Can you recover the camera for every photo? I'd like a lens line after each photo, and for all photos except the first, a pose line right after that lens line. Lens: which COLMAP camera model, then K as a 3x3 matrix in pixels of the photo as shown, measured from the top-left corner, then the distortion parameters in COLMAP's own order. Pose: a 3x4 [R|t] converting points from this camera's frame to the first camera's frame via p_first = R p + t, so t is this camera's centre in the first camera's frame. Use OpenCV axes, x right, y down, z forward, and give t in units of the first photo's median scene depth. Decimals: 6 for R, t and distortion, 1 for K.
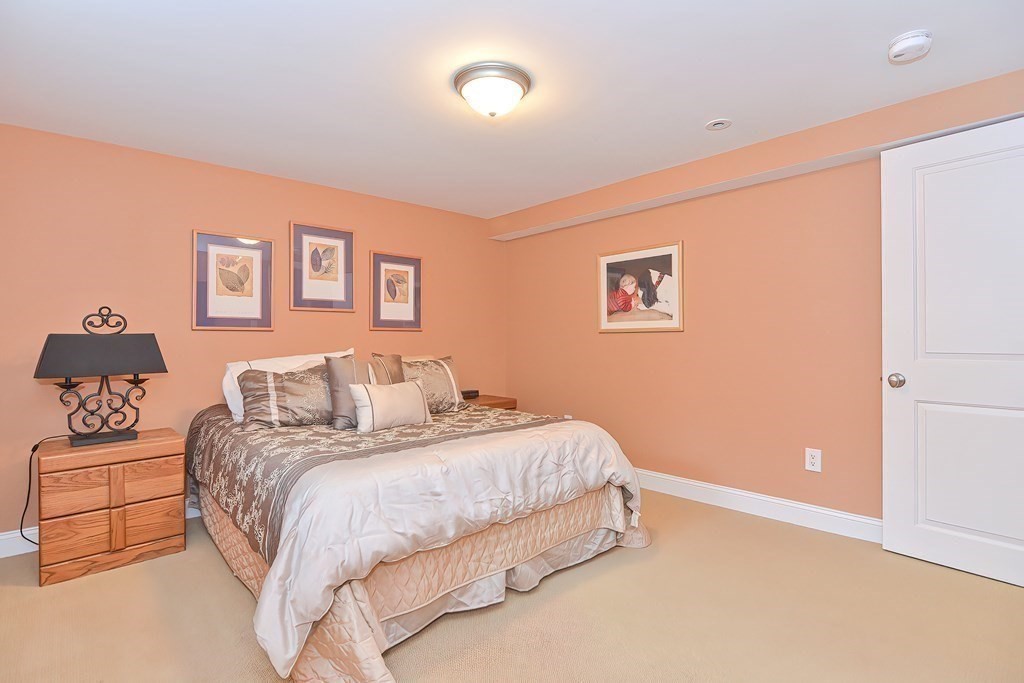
lens RADIAL K [[493.2, 0, 506.4], [0, 493.2, 337.6], [0, 0, 1]] dist [0.001127, -0.008737]
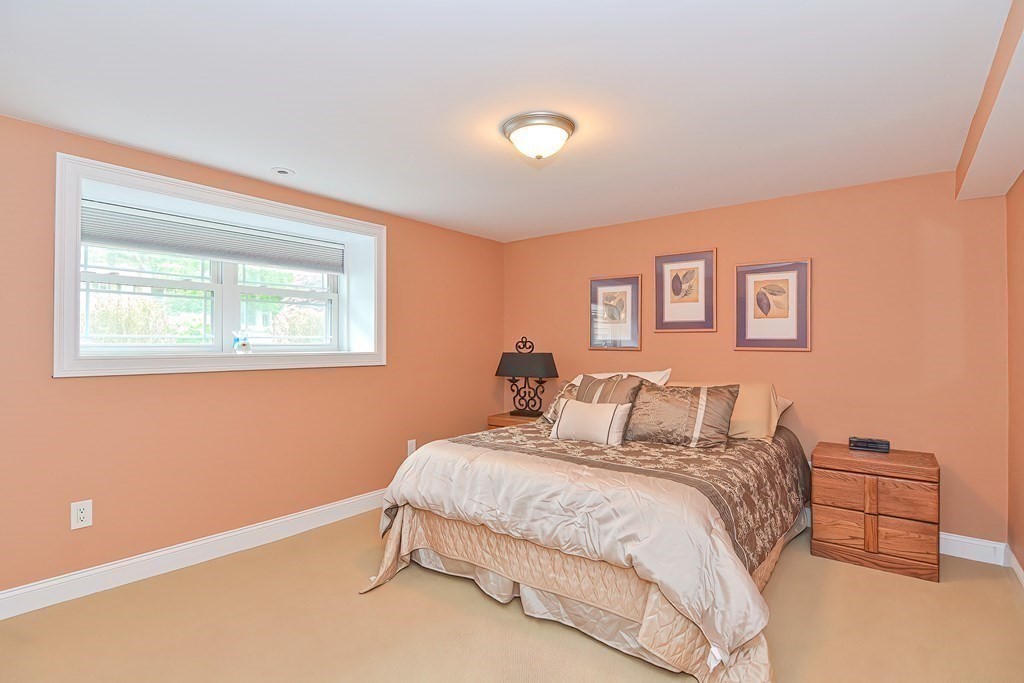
lens RADIAL K [[493.2, 0, 506.4], [0, 493.2, 337.6], [0, 0, 1]] dist [0.001127, -0.008737]
pose [[0.172924, -0.006609, -0.984913, 0.836440], [-0.001712, 0.999974, -0.007011, -0.046422], [0.984934, 0.002898, 0.172908, 0.616655]]
